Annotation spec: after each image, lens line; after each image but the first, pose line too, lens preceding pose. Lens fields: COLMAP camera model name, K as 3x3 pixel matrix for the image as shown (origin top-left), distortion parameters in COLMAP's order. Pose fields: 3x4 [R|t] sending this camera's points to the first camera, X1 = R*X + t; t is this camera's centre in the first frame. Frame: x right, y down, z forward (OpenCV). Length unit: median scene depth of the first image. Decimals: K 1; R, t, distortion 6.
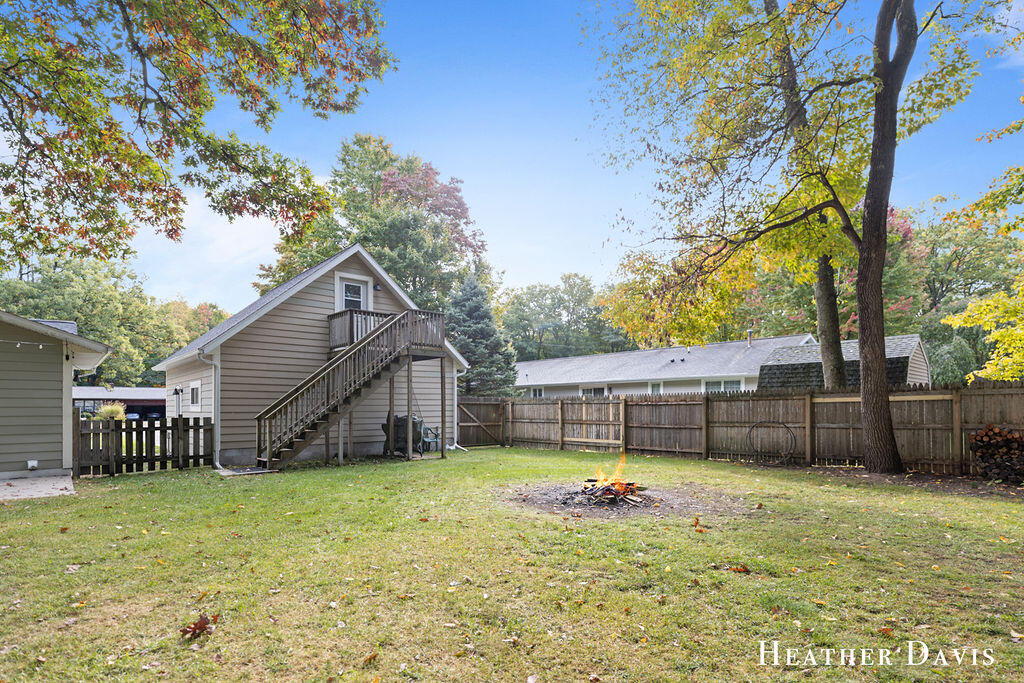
lens RADIAL K [[512.7, 0, 497.5], [0, 512.7, 396.1], [0, 0, 1]] dist [0.000132, -0.000796]
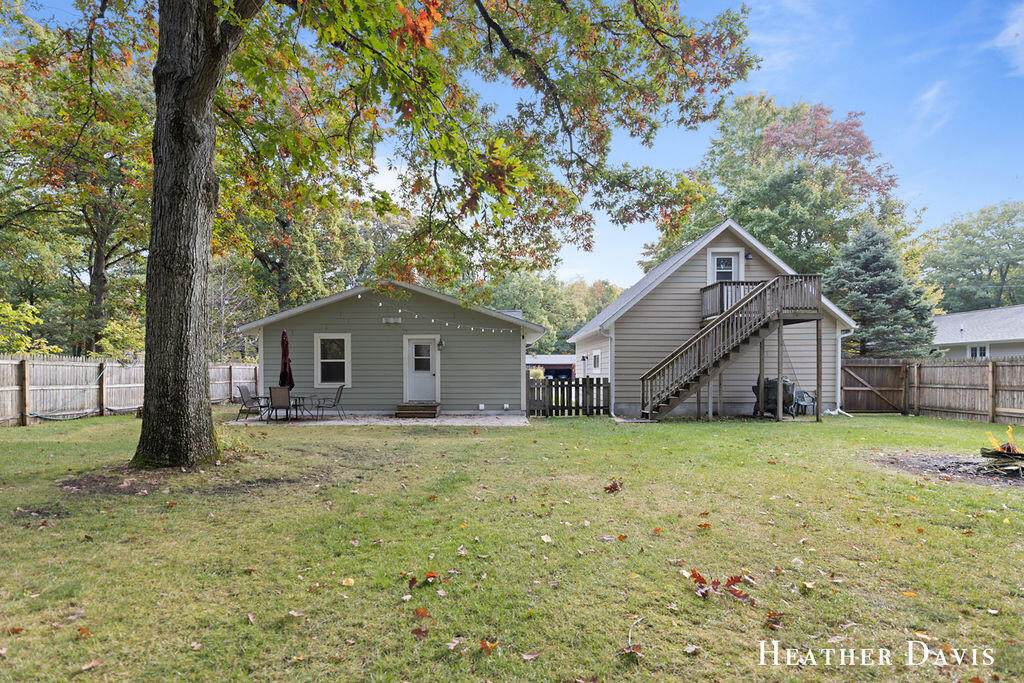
lens RADIAL K [[512.7, 0, 497.5], [0, 512.7, 396.1], [0, 0, 1]] dist [0.000132, -0.000796]
pose [[0.757466, 0.032289, -0.652076, 0.073610], [0.013416, 0.997796, 0.064993, -0.000792], [0.652737, -0.057978, 0.755363, -0.158367]]
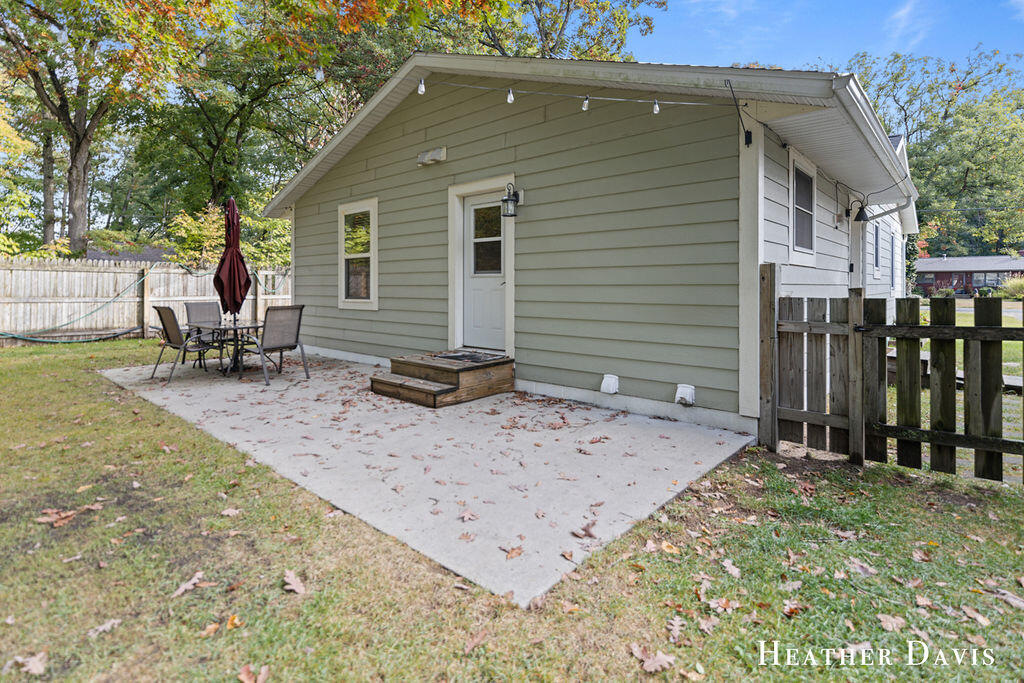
lens RADIAL K [[516.5, 0, 513.4], [0, 516.5, 290.7], [0, 0, 1]] dist [-0.000378, -0.000308]
pose [[0.132747, 0.012183, -0.991075, -0.386404], [0.023902, 0.999594, 0.015489, 0.026866], [0.990862, -0.025745, 0.132402, 0.634730]]
